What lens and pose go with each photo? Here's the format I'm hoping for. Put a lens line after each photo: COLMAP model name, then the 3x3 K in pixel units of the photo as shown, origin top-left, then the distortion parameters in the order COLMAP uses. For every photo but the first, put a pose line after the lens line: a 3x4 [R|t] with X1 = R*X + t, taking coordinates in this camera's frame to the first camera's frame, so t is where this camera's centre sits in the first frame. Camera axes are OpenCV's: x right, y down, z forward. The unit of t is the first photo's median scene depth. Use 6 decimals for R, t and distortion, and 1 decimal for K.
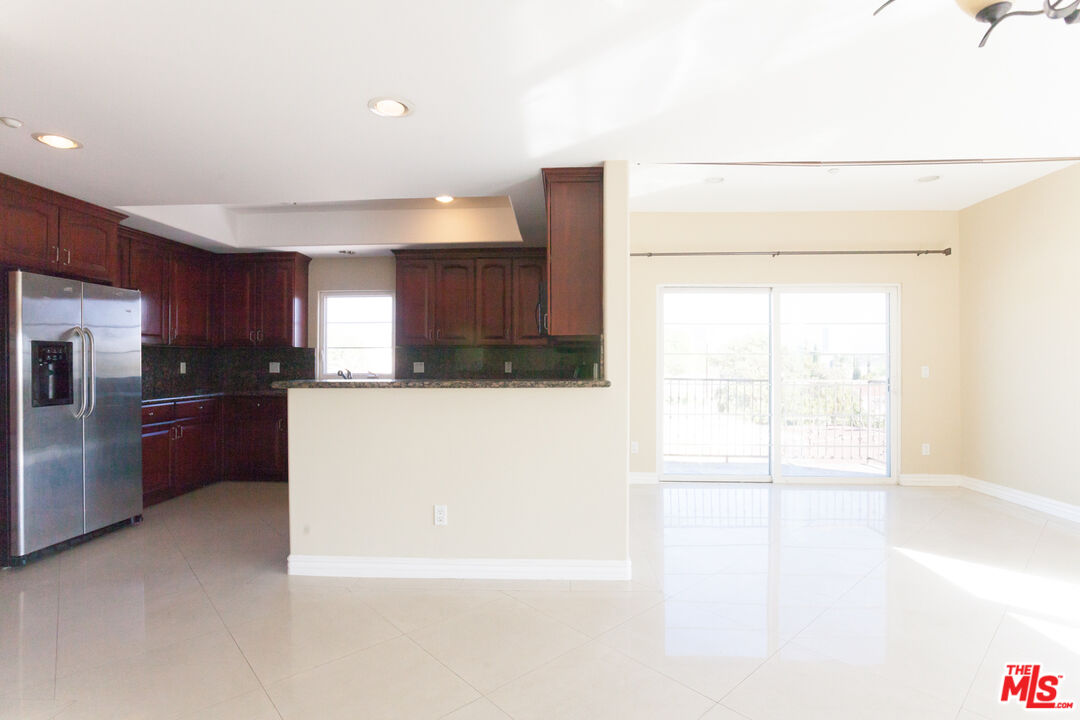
lens RADIAL K [[535.4, 0, 526.3], [0, 535.4, 357.9], [0, 0, 1]] dist [-0.020269, 0.000618]
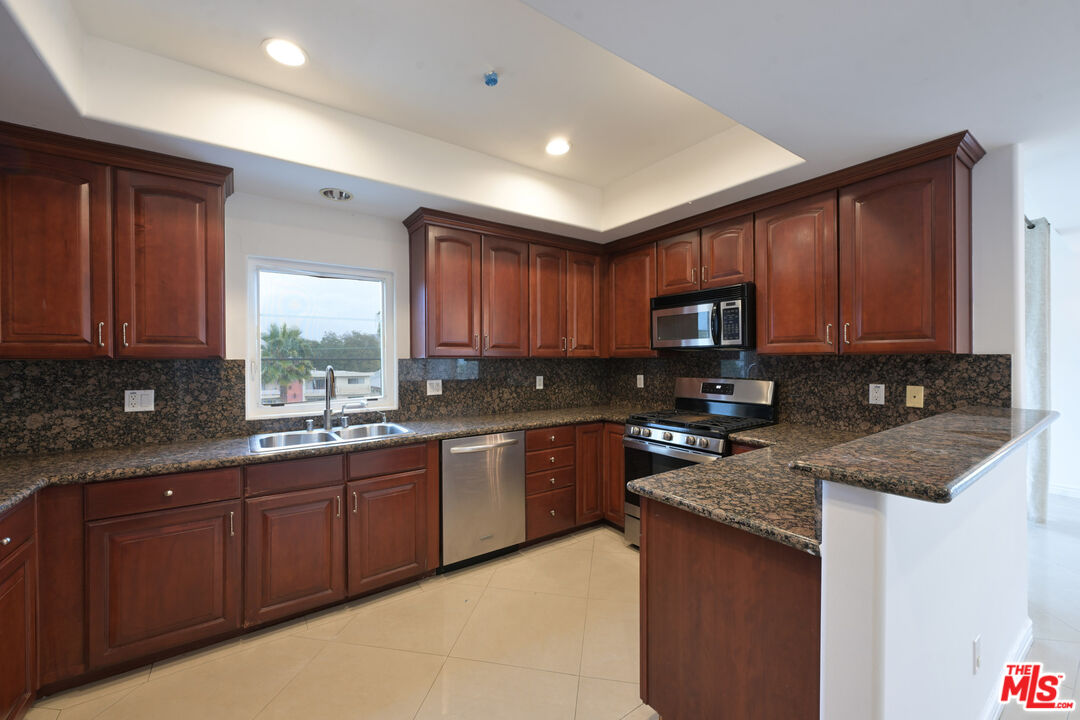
lens RADIAL K [[426.5, 0, 534.5], [0, 426.5, 360.1], [0, 0, 1]] dist [0.001540, 0.000583]
pose [[0.780983, -0.003298, 0.624543, -0.474384], [0.000636, 0.999990, 0.004486, -0.021555], [-0.624552, -0.003106, 0.780977, 0.524037]]
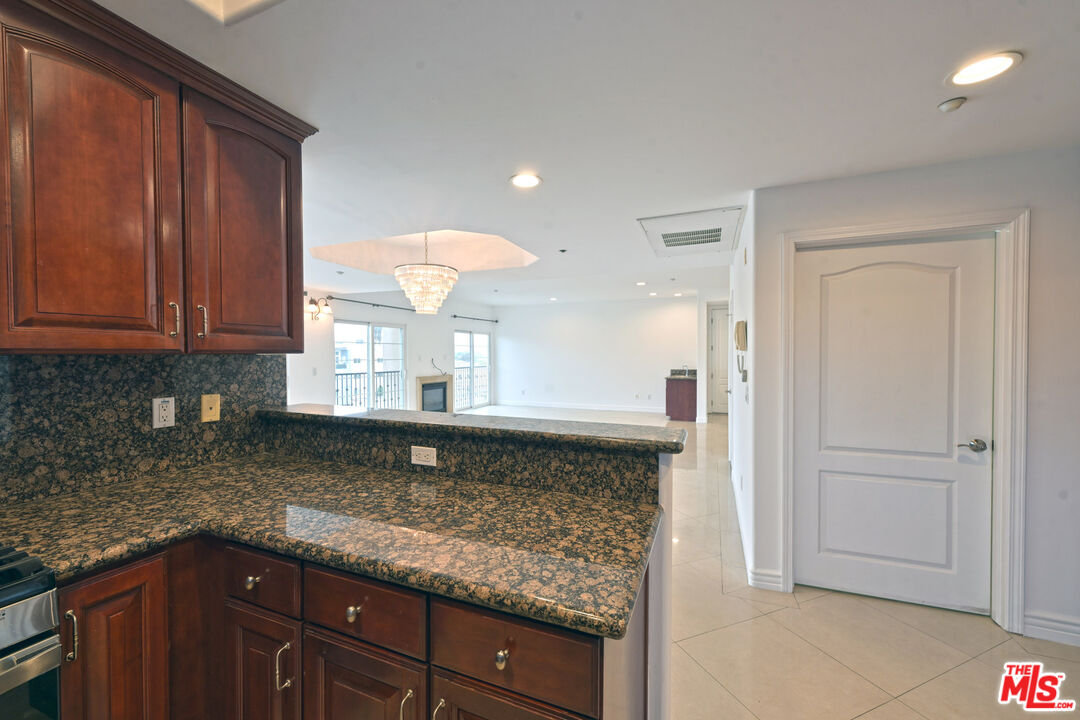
lens RADIAL K [[426.5, 0, 534.5], [0, 426.5, 360.1], [0, 0, 1]] dist [0.001540, 0.000583]
pose [[-0.946891, -0.000734, 0.321553, -0.261966], [0.002847, 0.999939, 0.010666, -0.023065], [-0.321541, 0.011015, -0.946832, 0.846689]]
